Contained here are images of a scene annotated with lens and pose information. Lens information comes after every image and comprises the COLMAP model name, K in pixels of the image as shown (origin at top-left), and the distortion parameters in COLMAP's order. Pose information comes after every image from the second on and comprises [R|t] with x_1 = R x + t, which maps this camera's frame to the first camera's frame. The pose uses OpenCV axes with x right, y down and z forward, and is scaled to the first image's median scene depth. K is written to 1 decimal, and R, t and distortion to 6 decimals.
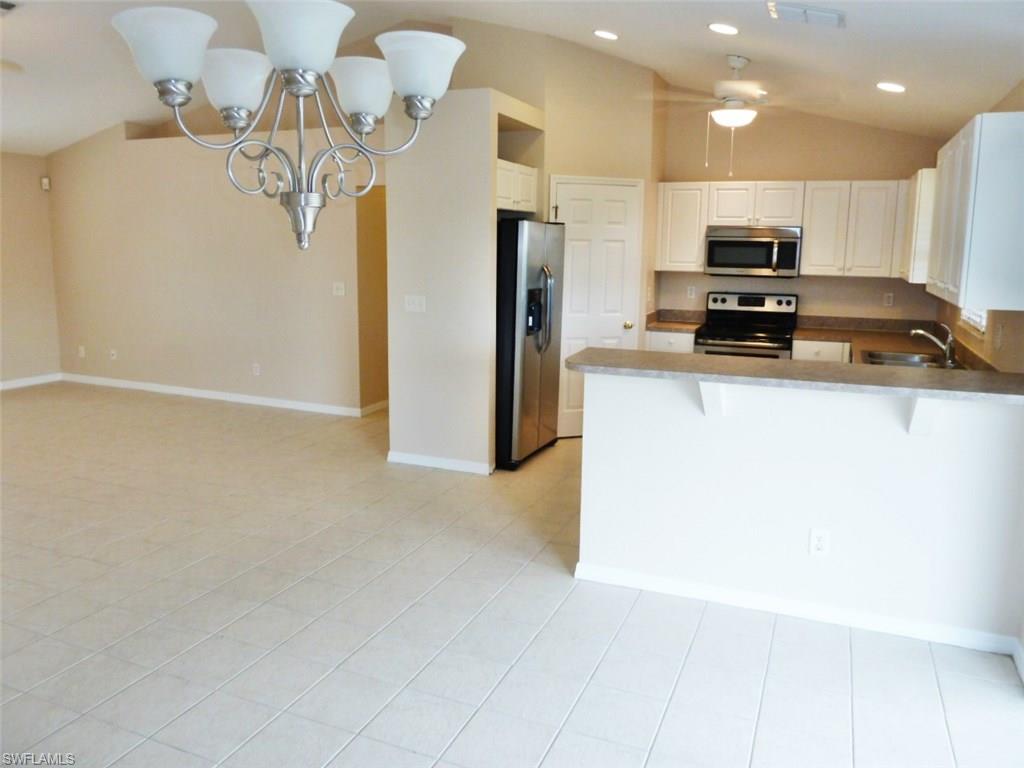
lens RADIAL K [[760.3, 0, 512.1], [0, 760.3, 375.6], [0, 0, 1]] dist [-0.036602, 0.004623]
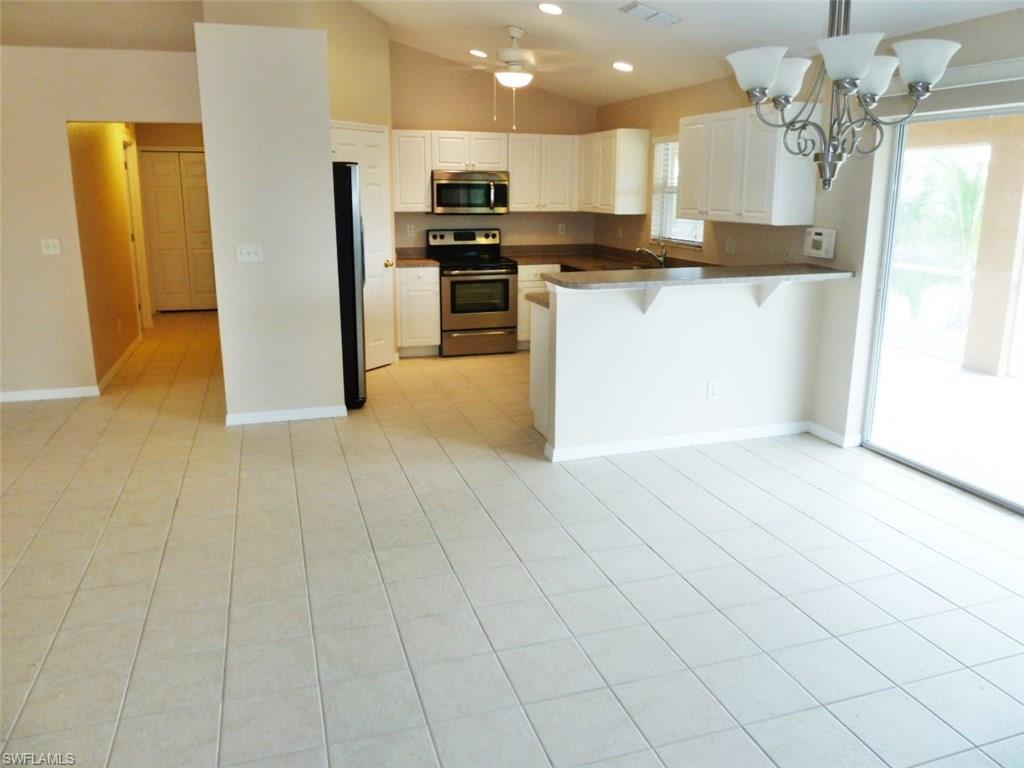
lens RADIAL K [[760.3, 0, 512.1], [0, 760.3, 375.6], [0, 0, 1]] dist [-0.036602, 0.004623]
pose [[0.756924, -0.162740, 0.632916, -0.426308], [0.116649, 0.986589, 0.114174, -0.011794], [-0.643008, -0.012592, 0.765756, 0.058862]]
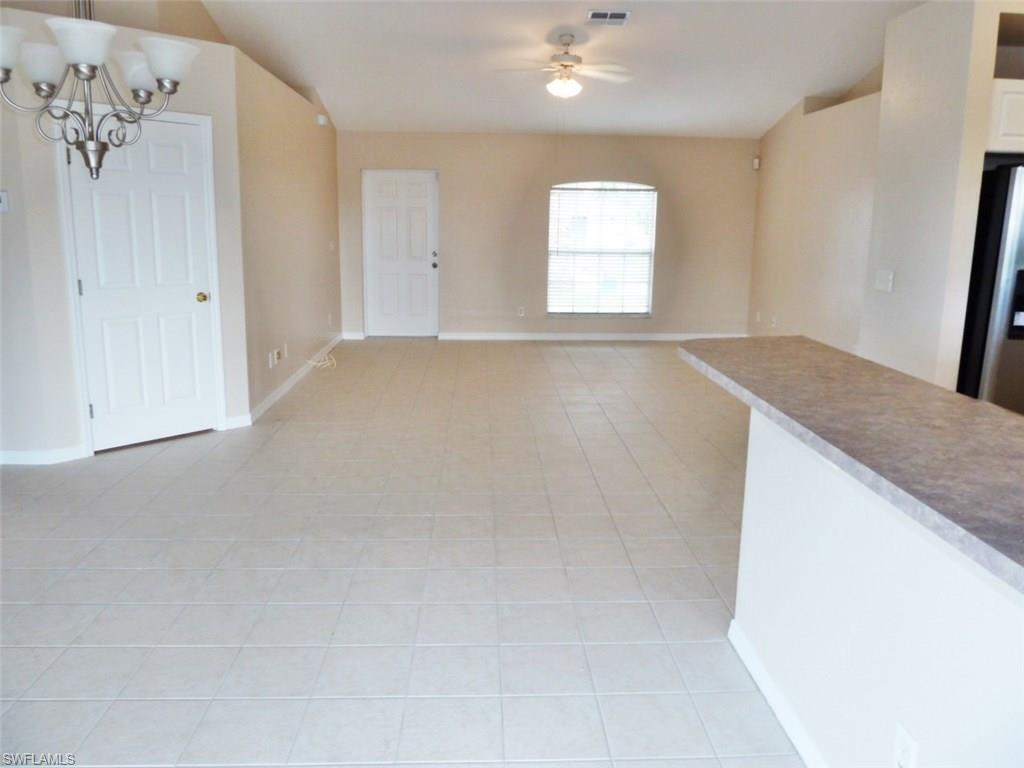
lens RADIAL K [[781.4, 0, 511.7], [0, 781.4, 370.1], [0, 0, 1]] dist [-0.012964, 0.000198]
pose [[0.419943, 0.164529, -0.892513, 0.378589], [-0.167366, 0.980602, 0.102018, -0.020480], [0.891985, 0.106535, 0.439333, 0.265214]]
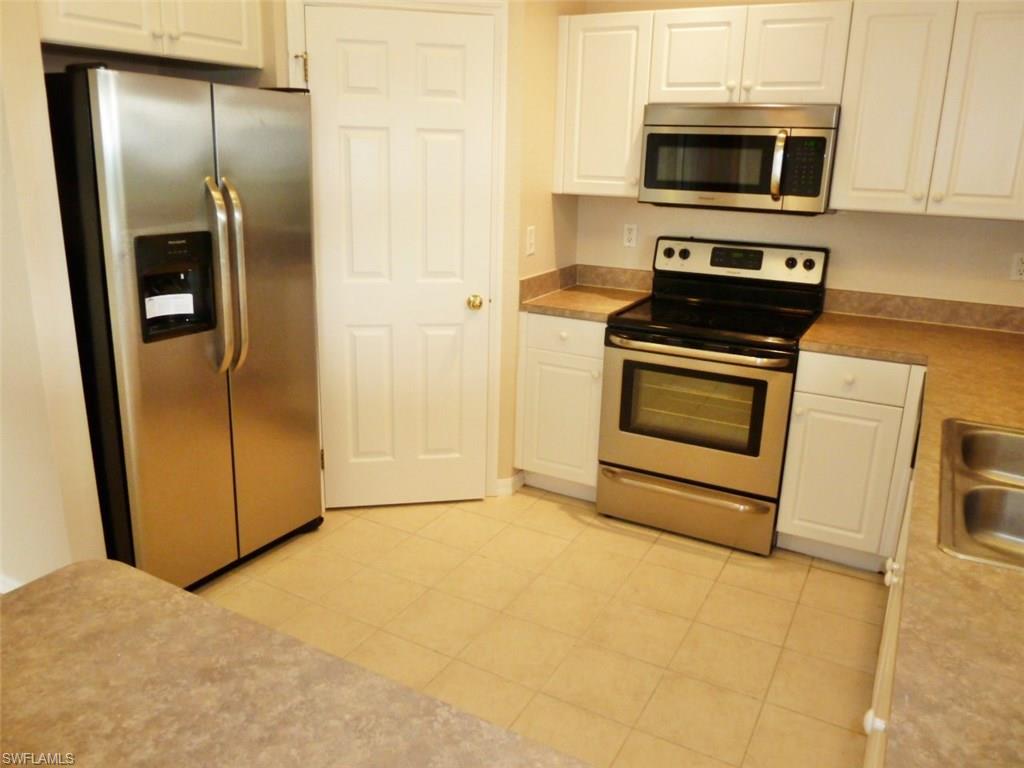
lens RADIAL K [[781.4, 0, 511.7], [0, 781.4, 370.1], [0, 0, 1]] dist [-0.012964, 0.000198]
pose [[0.994657, 0.040761, -0.094844, 0.230787], [-0.031140, 0.994419, 0.100799, -0.075176], [0.098423, -0.097307, 0.990376, 0.482292]]
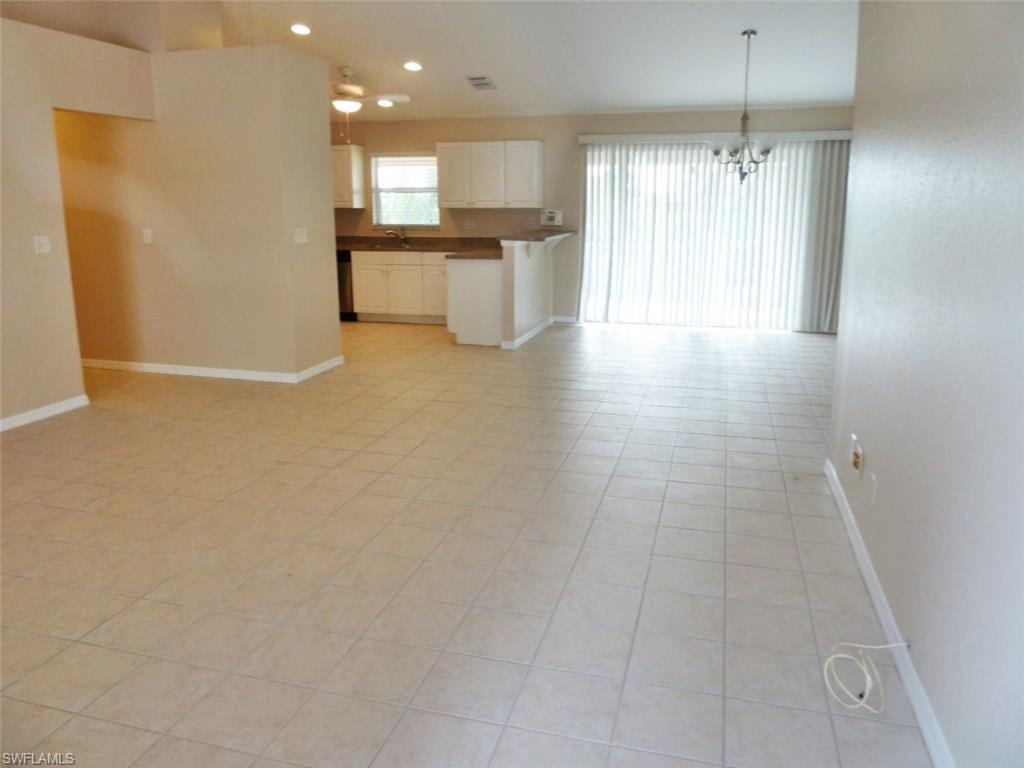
lens RADIAL K [[760.3, 0, 512.1], [0, 760.3, 375.6], [0, 0, 1]] dist [-0.036602, 0.004623]
pose [[-0.127025, -0.231589, 0.964485, -1.126203], [0.167916, 0.953307, 0.251020, -0.108976], [-0.977583, 0.193838, -0.082207, 0.699346]]
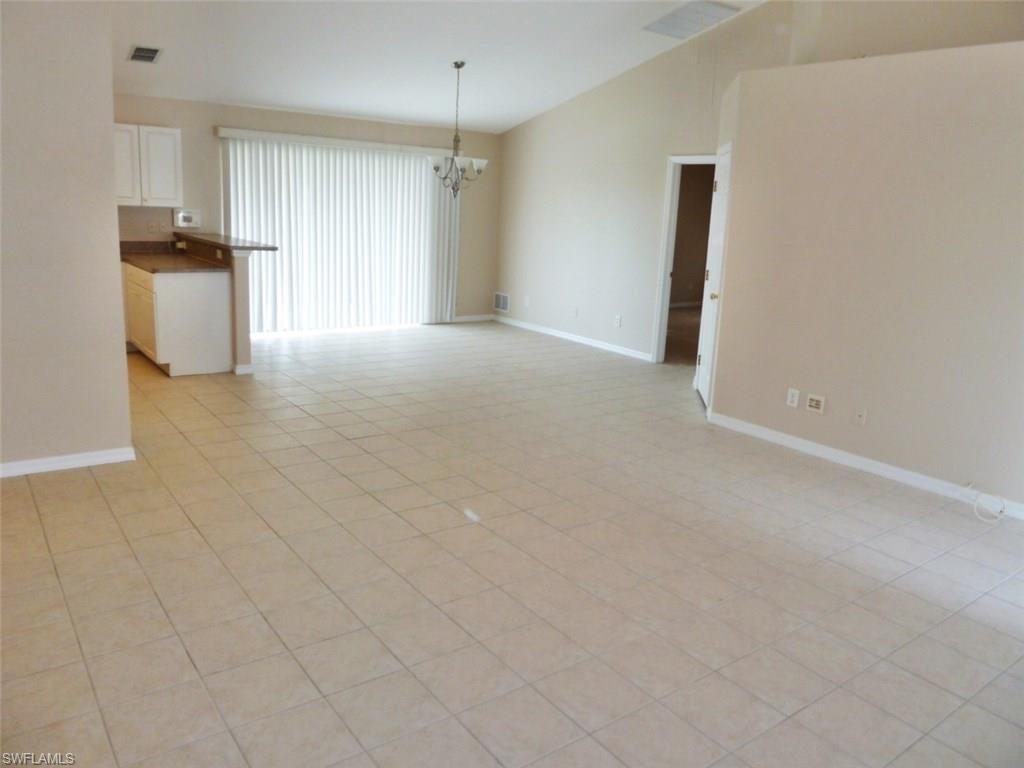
lens RADIAL K [[760.3, 0, 512.1], [0, 760.3, 375.6], [0, 0, 1]] dist [-0.036602, 0.004623]
pose [[-0.862023, -0.167048, 0.478551, -0.771694], [0.022891, 0.930338, 0.365988, -0.221150], [-0.506352, 0.326444, -0.798149, 1.250641]]
